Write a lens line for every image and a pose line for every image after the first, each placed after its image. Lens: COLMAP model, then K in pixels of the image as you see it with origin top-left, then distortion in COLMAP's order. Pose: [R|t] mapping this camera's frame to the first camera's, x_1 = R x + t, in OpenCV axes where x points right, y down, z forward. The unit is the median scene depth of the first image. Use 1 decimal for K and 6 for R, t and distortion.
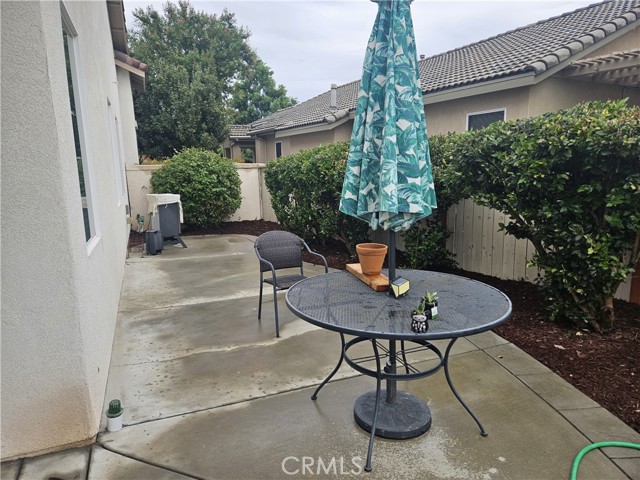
lens RADIAL K [[430.9, 0, 320.0], [0, 430.9, 240.0], [0, 0, 1]] dist [0.086236, -0.072125]
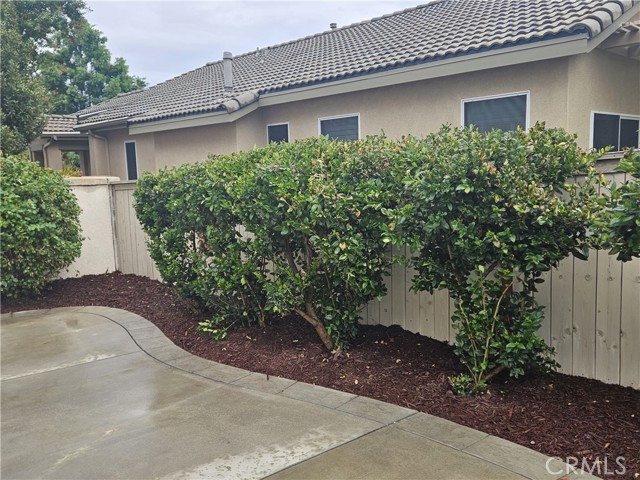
lens RADIAL K [[565.3, 0, 309.7], [0, 565.3, 238.8], [0, 0, 1]] dist [0.061906, -0.012573]
pose [[0.968055, -0.040278, 0.247482, -0.075587], [0.053916, 0.997363, -0.048578, -0.042663], [-0.244873, 0.060370, 0.967674, 0.196366]]
